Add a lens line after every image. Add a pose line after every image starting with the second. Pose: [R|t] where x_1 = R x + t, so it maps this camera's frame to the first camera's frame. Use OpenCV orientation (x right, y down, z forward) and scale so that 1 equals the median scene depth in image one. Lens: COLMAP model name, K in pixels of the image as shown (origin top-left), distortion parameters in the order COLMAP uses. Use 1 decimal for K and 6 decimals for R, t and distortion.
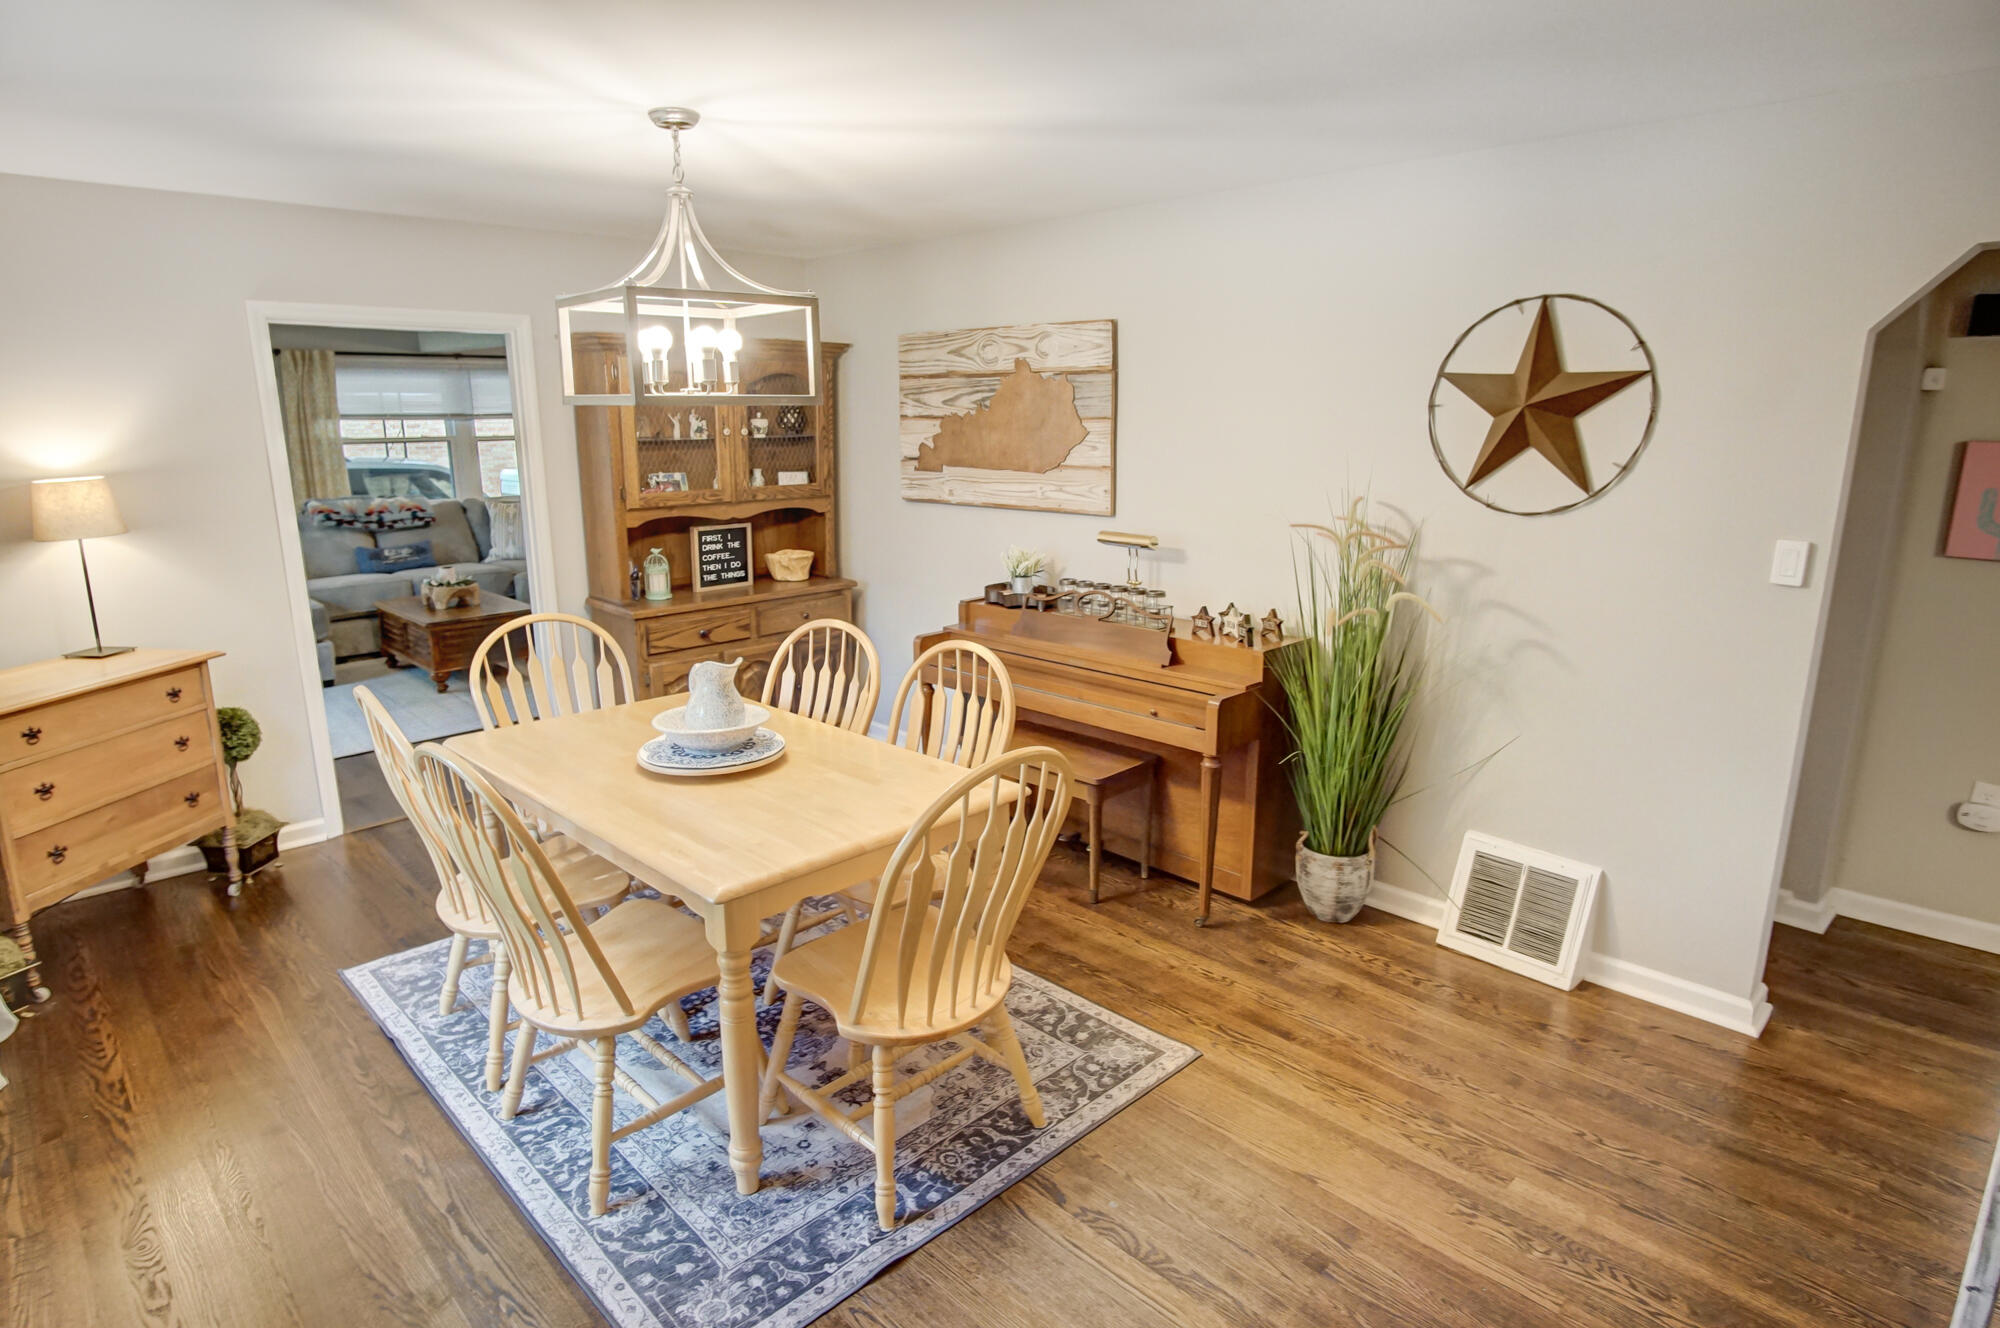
lens RADIAL K [[1085.7, 0, 1000.0], [0, 1085.7, 664.0], [0, 0, 1]] dist [-0.023996, -0.001071]
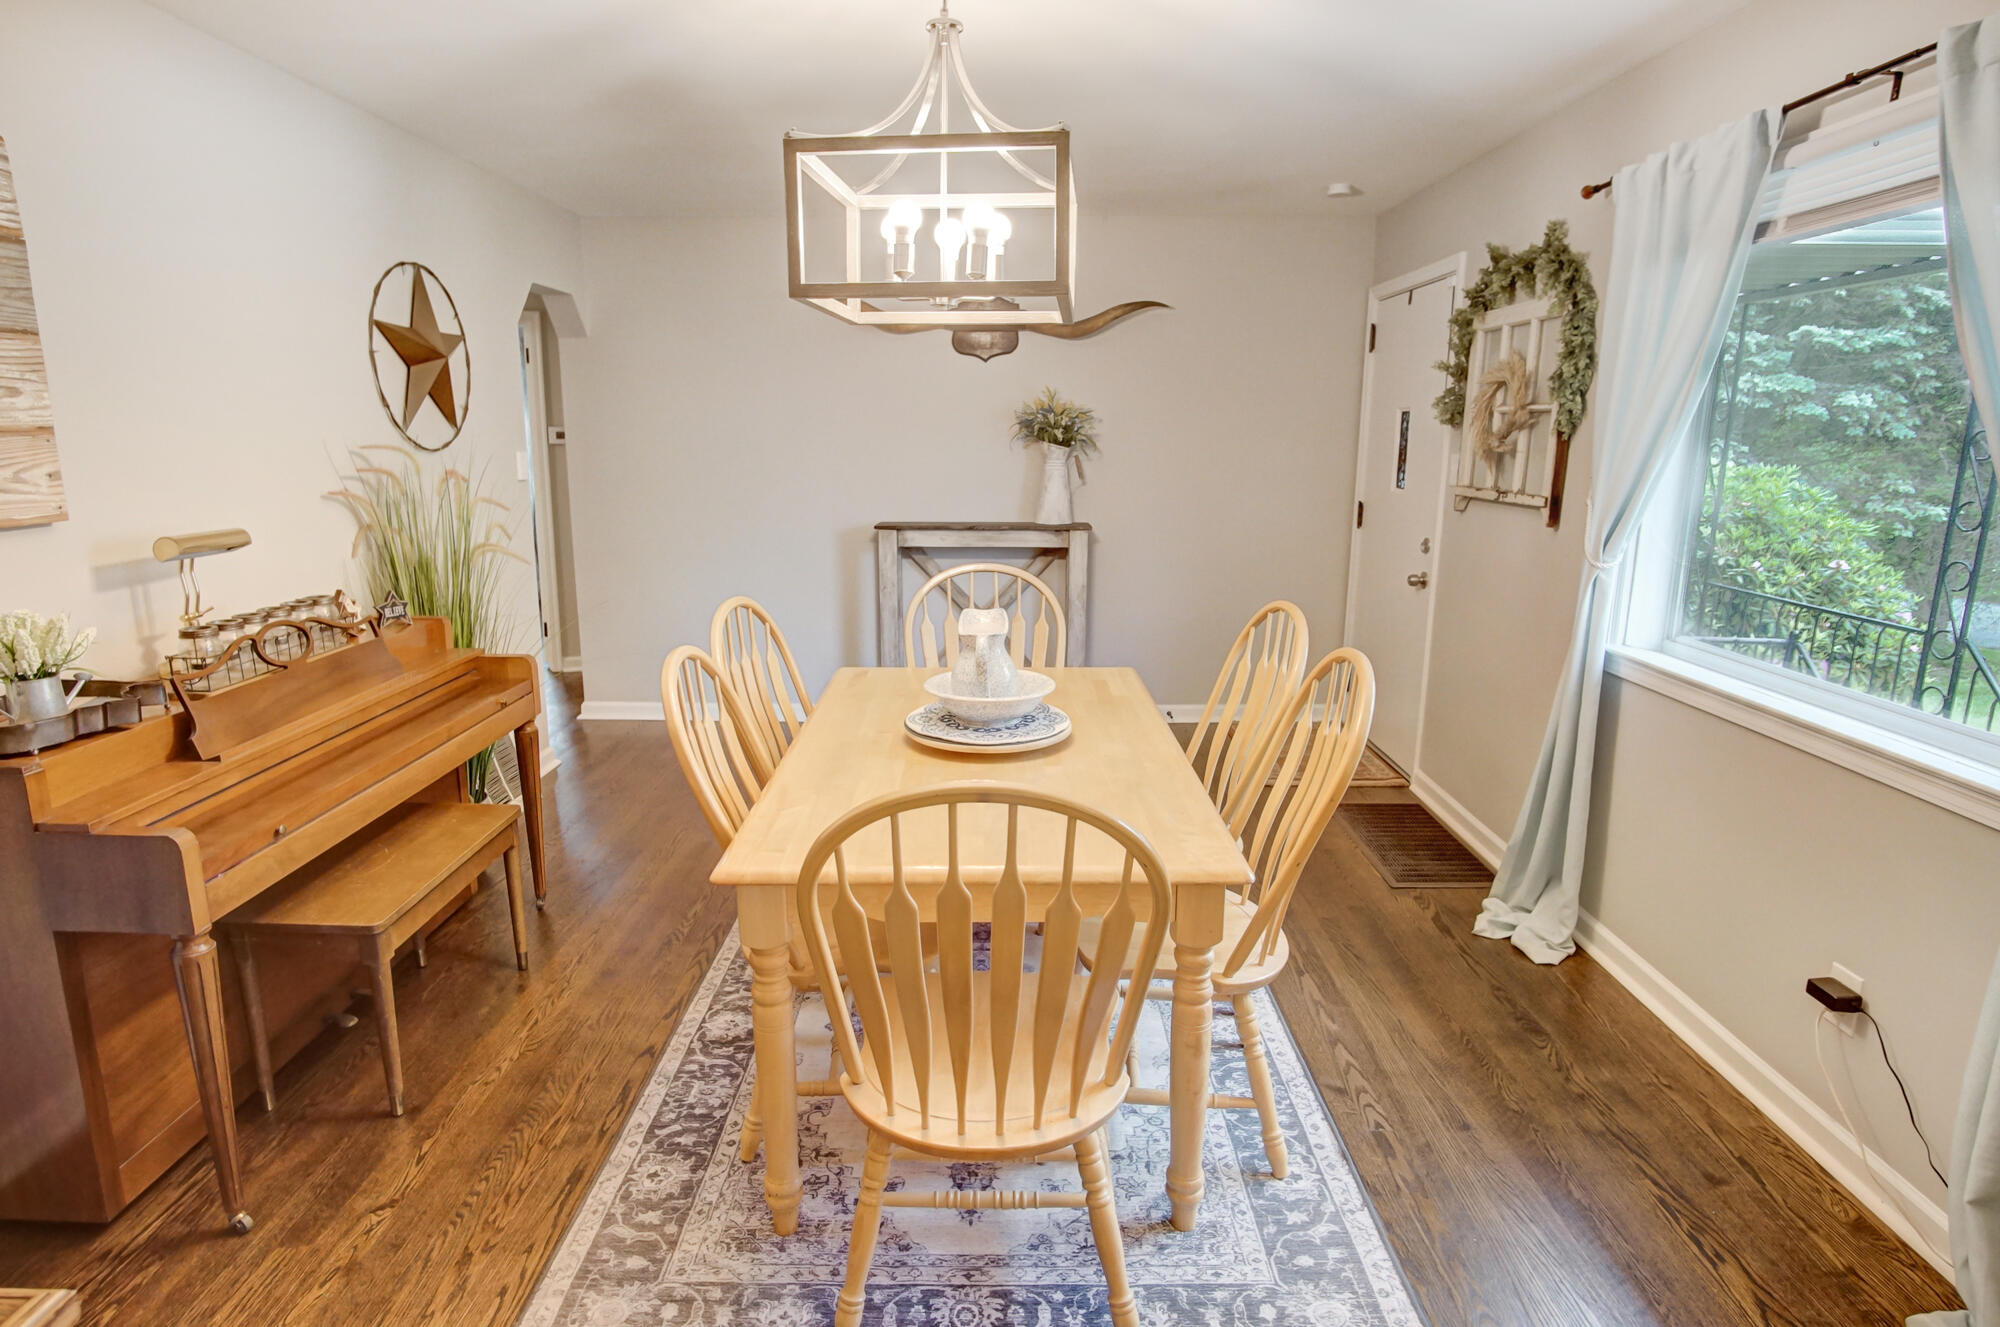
lens RADIAL K [[1085.7, 0, 1000.0], [0, 1085.7, 663.5], [0, 0, 1]] dist [-0.023996, -0.001071]
pose [[-0.709695, -0.152258, 0.687859, -0.796244], [0.154324, 0.919056, 0.362656, -0.257744], [-0.687399, 0.363528, -0.628753, 1.406585]]
